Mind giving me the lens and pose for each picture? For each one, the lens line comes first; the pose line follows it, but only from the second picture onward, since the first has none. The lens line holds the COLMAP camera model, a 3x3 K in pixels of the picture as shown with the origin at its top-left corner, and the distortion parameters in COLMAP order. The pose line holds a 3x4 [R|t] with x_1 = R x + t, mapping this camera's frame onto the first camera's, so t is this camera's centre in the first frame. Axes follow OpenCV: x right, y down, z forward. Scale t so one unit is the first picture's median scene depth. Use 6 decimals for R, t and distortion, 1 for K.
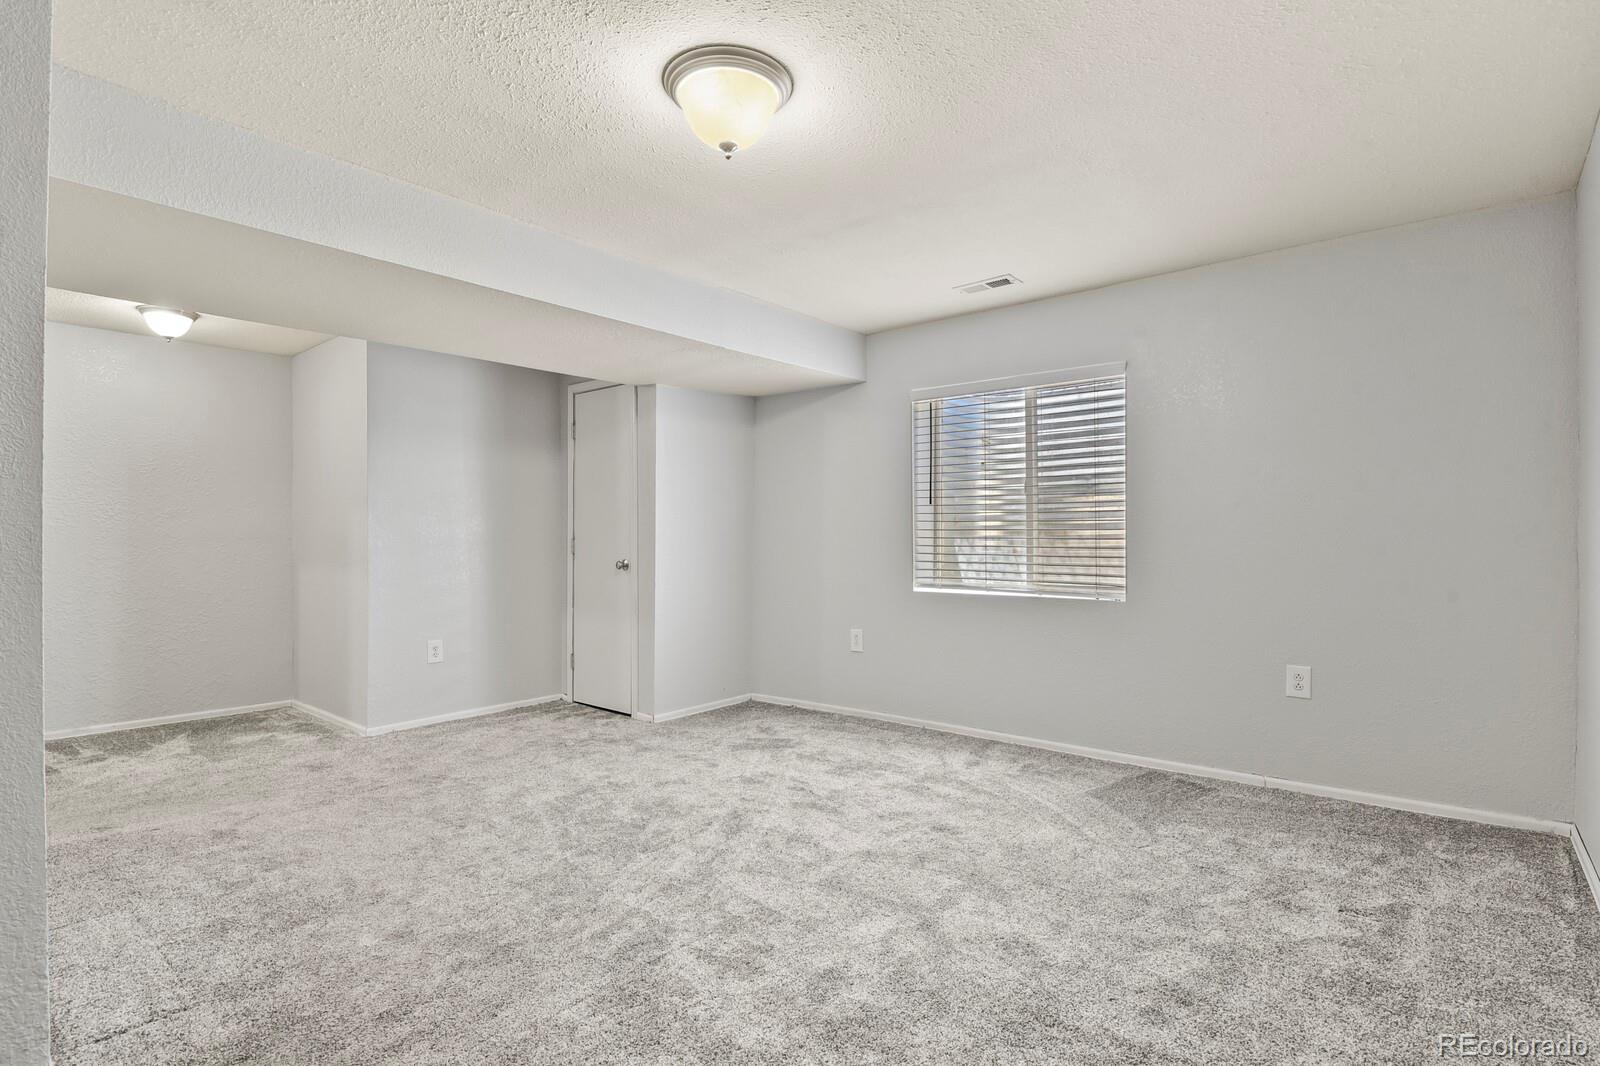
lens RADIAL K [[773.3, 0, 808.3], [0, 773.3, 537.4], [0, 0, 1]] dist [-0.002574, -0.001470]
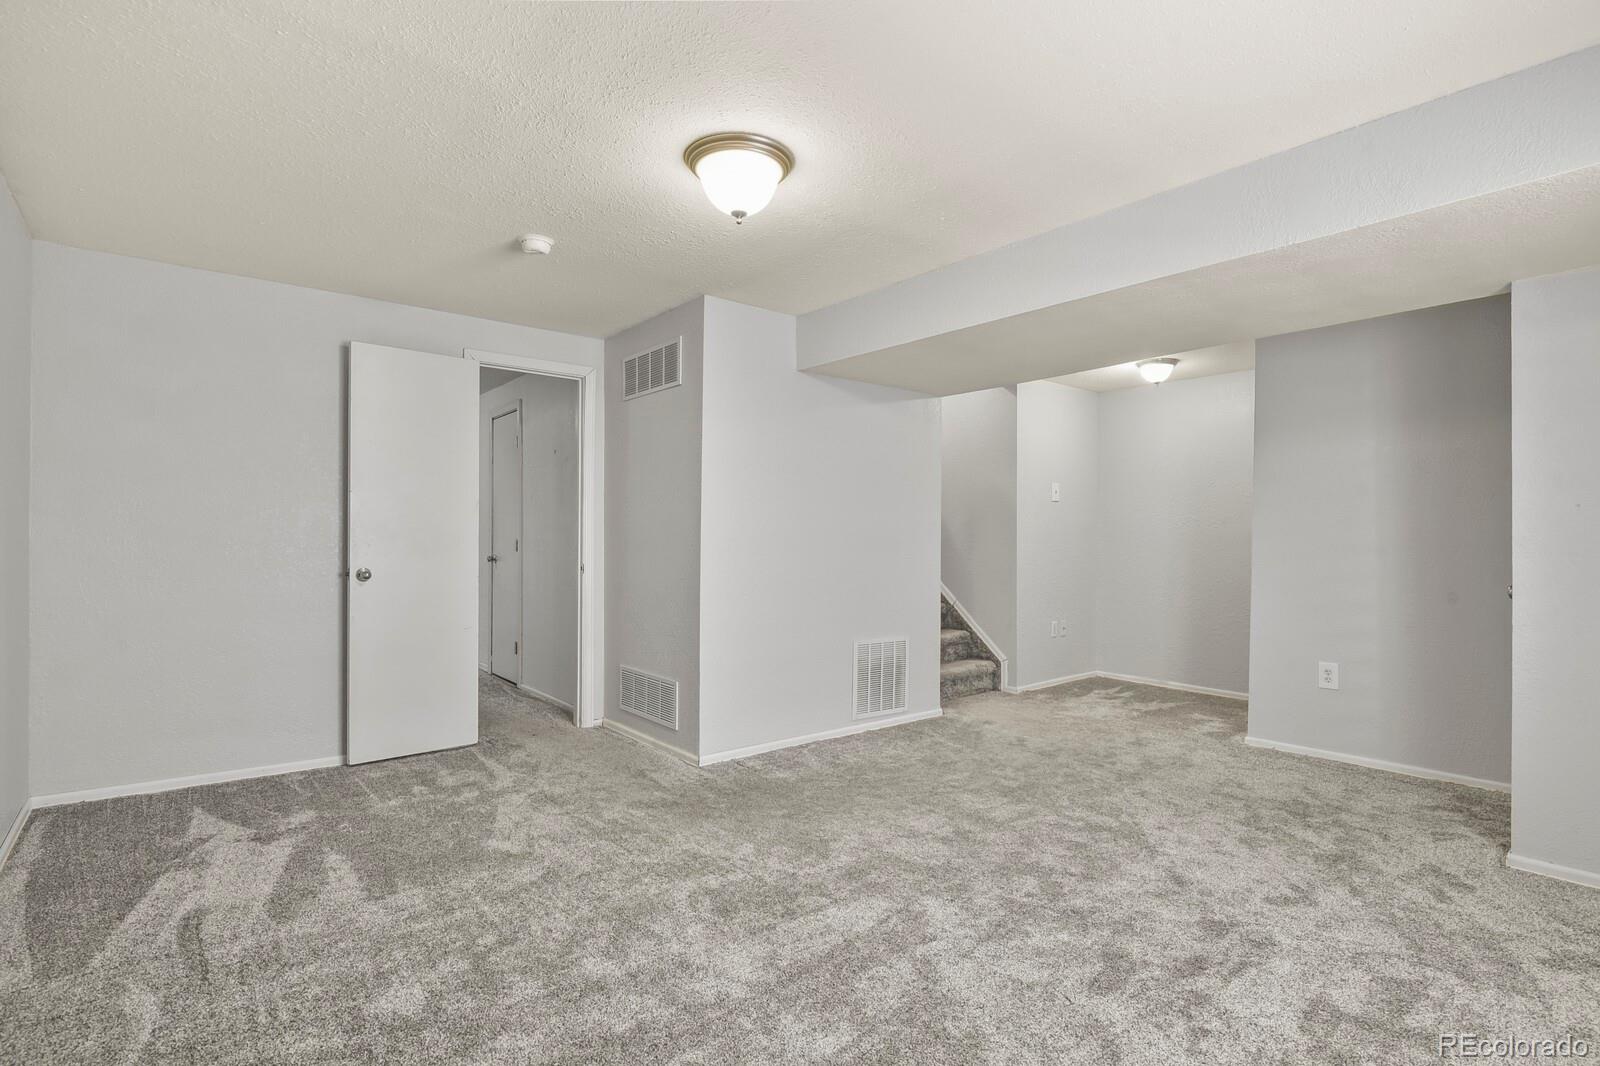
lens RADIAL K [[773.3, 0, 808.7], [0, 773.3, 532.4], [0, 0, 1]] dist [-0.002574, -0.001470]
pose [[-0.184820, -0.005720, -0.982756, 0.560459], [-0.002845, 0.999982, -0.005285, -0.006127], [0.982768, 0.001819, -0.184833, 0.714826]]
